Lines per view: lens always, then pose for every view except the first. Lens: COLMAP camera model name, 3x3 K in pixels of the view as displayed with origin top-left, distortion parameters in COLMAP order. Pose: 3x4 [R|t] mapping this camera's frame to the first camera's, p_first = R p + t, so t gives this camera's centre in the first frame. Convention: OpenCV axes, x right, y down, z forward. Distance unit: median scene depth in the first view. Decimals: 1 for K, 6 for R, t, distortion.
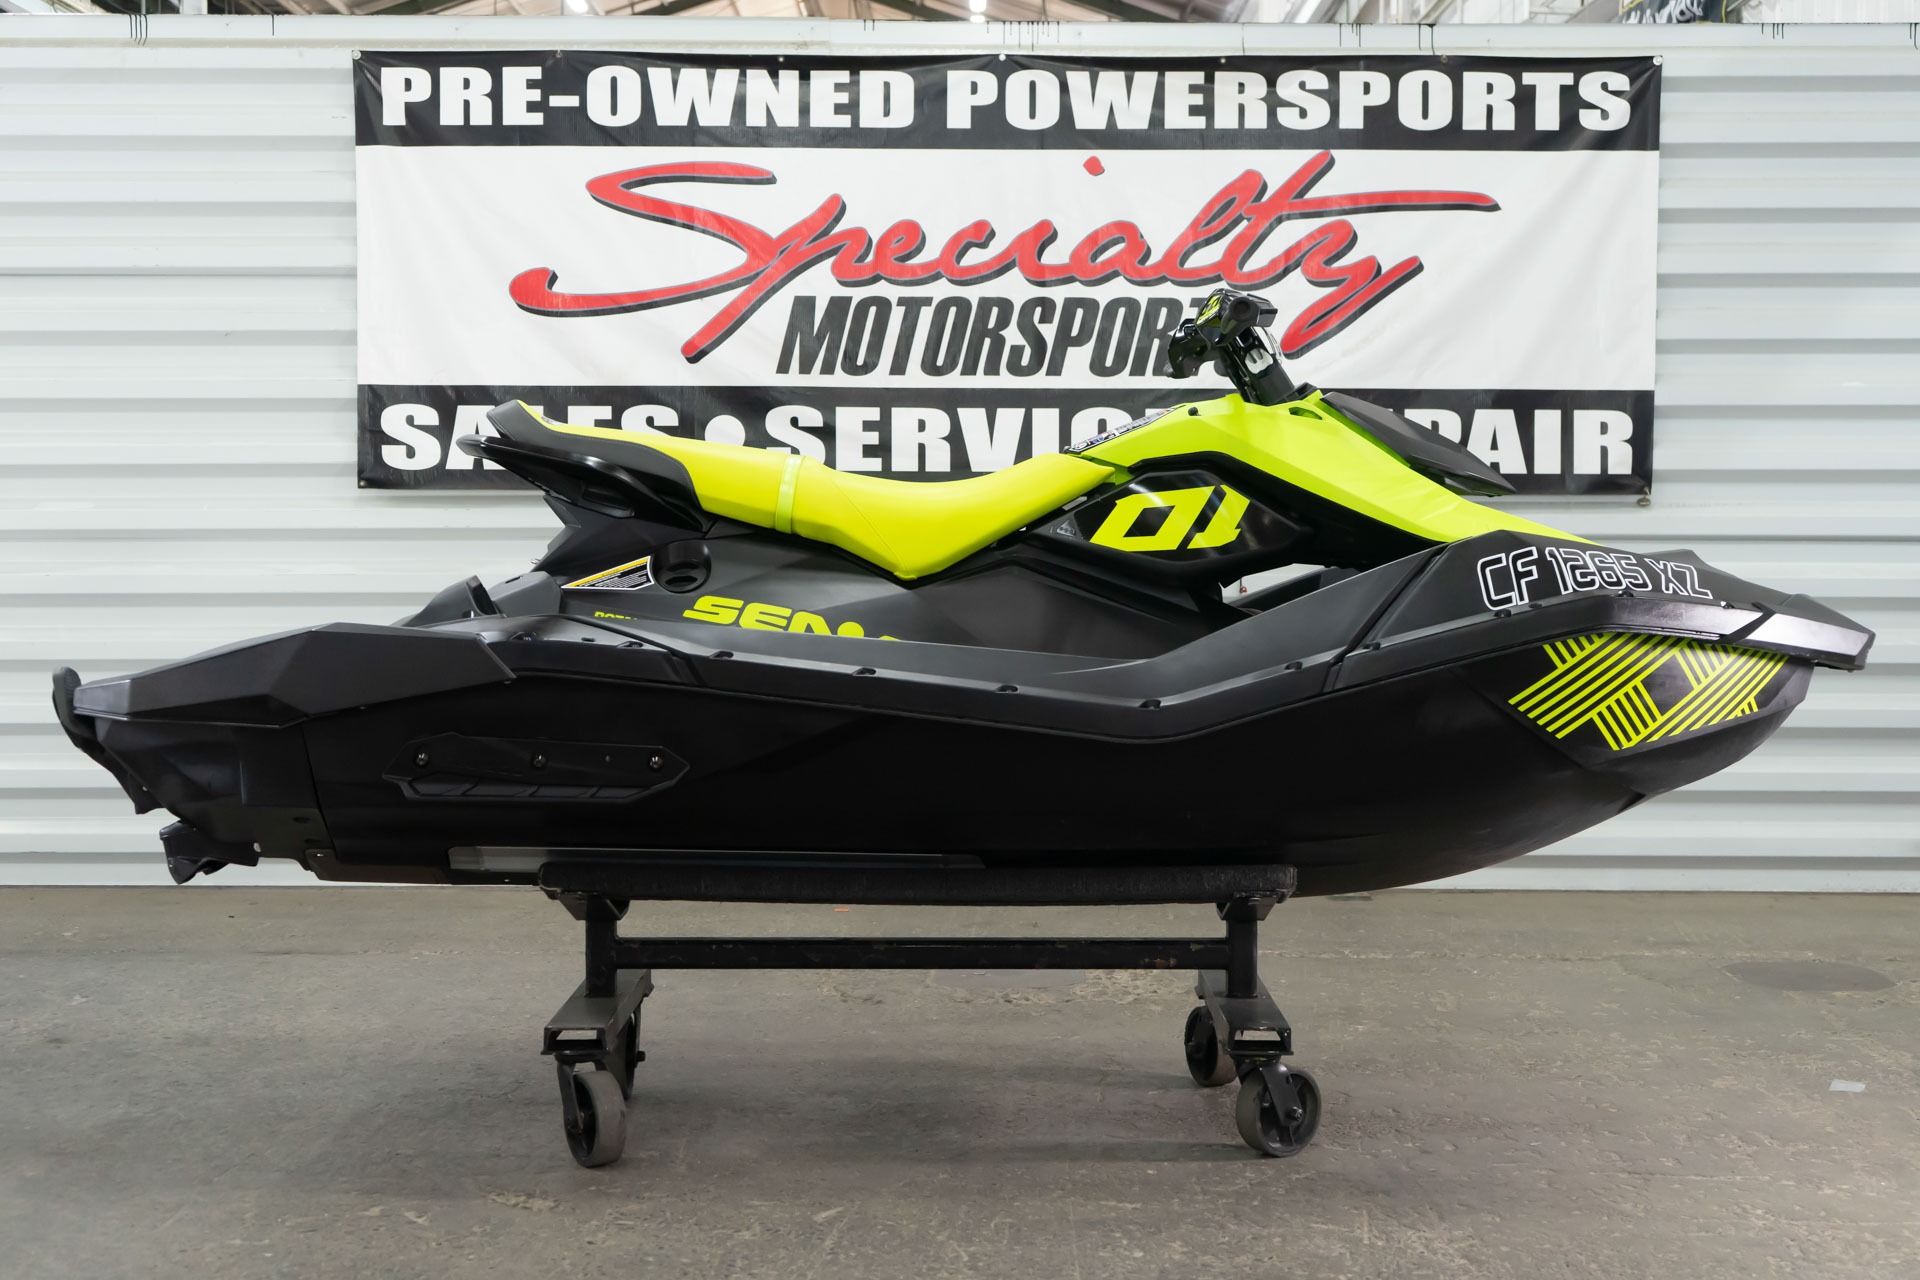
lens RADIAL K [[2680.0, 0, 956.0], [0, 2680.0, 645.8], [0, 0, 1]] dist [0.037327, 0.000000]
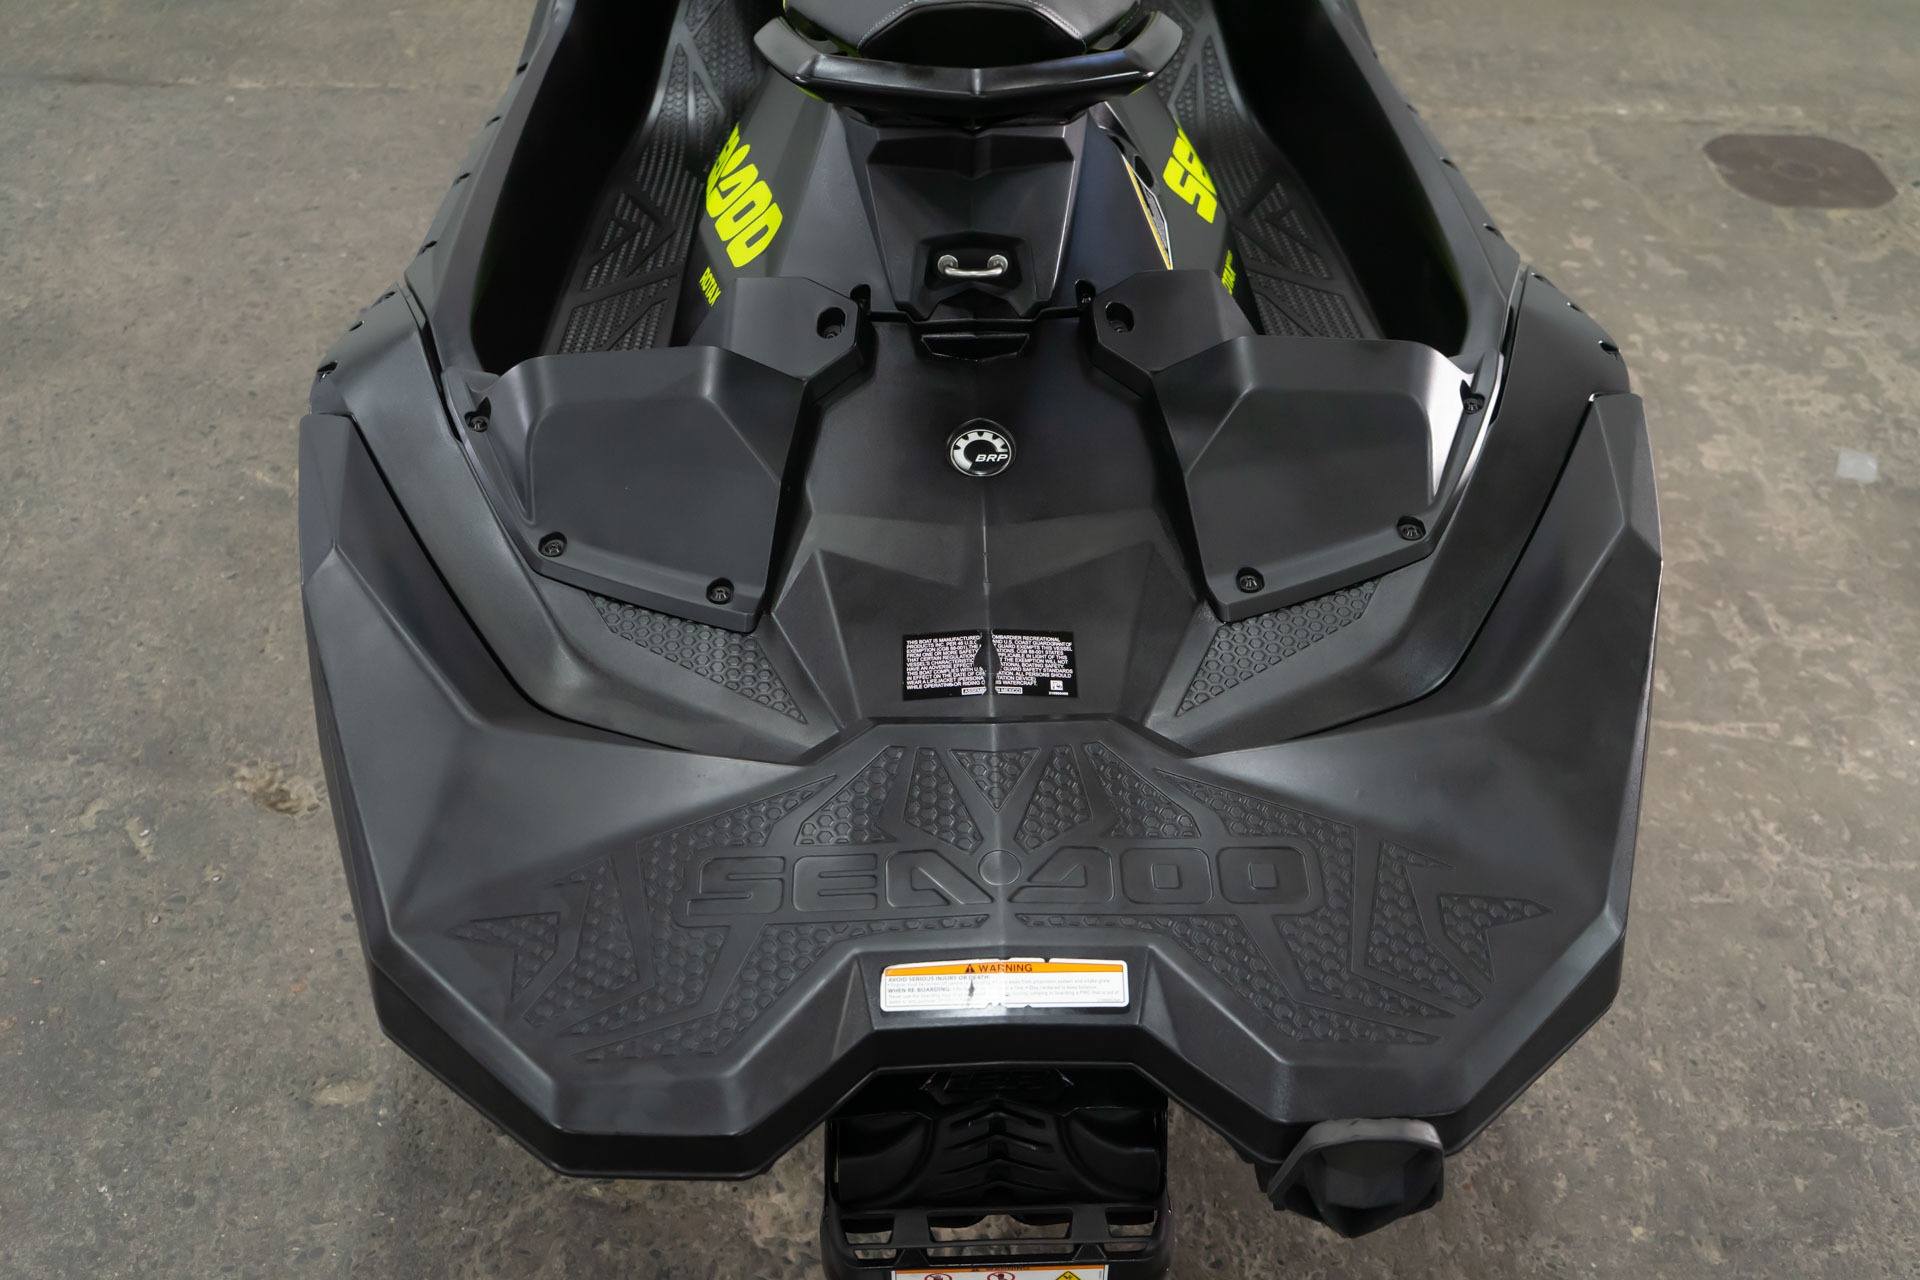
lens RADIAL K [[2117.7, 0, 953.4], [0, 2117.7, 643.5], [0, 0, 1]] dist [0.008325, 0.000000]
pose [[0.999539, 0.012536, 0.027645, 0.015248], [-0.025821, 0.829958, 0.557228, -0.111520], [-0.015959, -0.557685, 0.829899, 0.280870]]
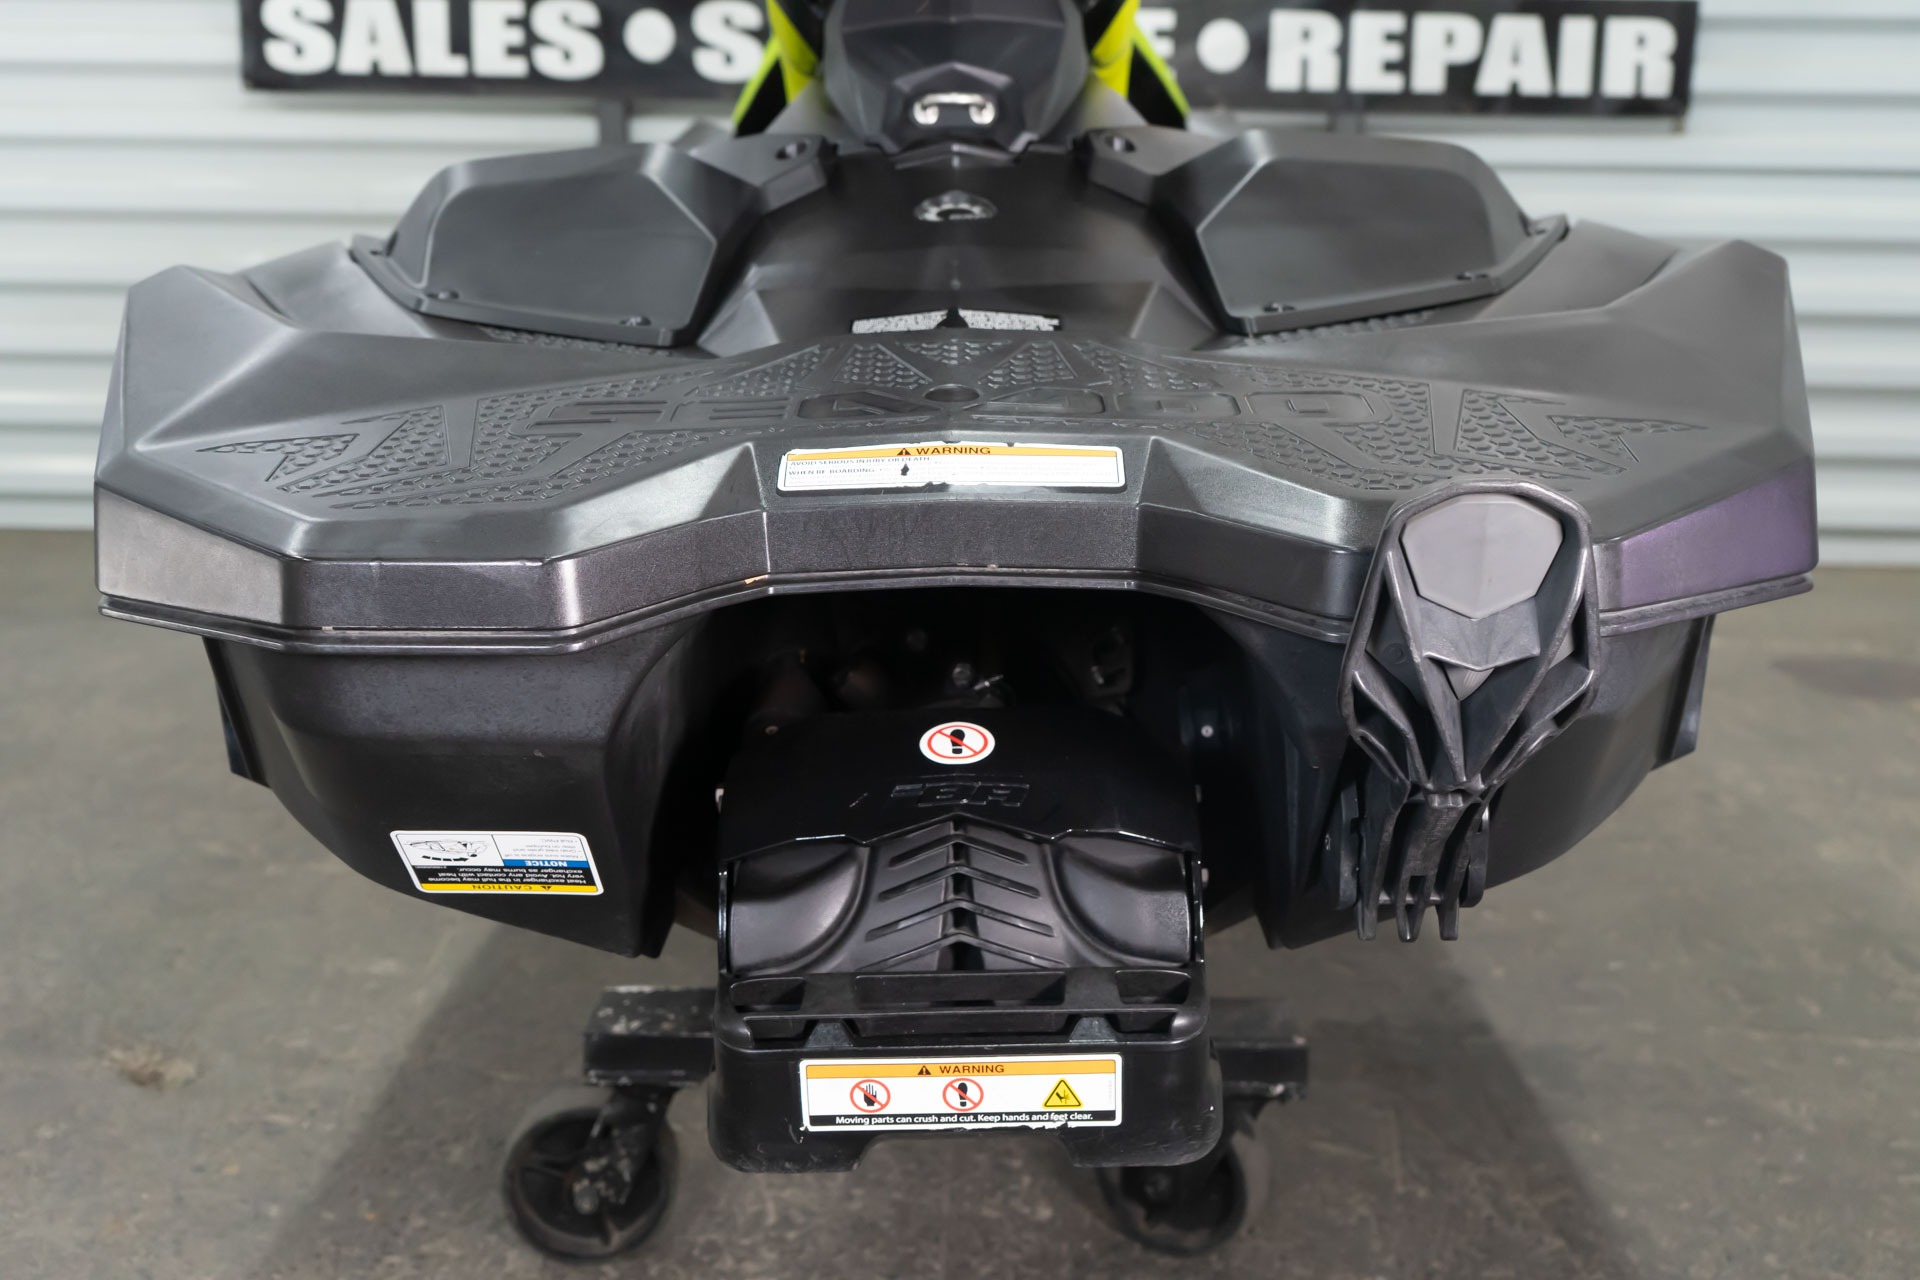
lens RADIAL K [[2089.0, 0, 958.5], [0, 2089.0, 631.5], [0, 0, 1]] dist [0.005660, 0.000000]
pose [[0.999792, 0.017175, -0.011041, 0.027374], [-0.015251, 0.987717, 0.155508, 0.007285], [0.013576, -0.155307, 0.987773, 0.287285]]
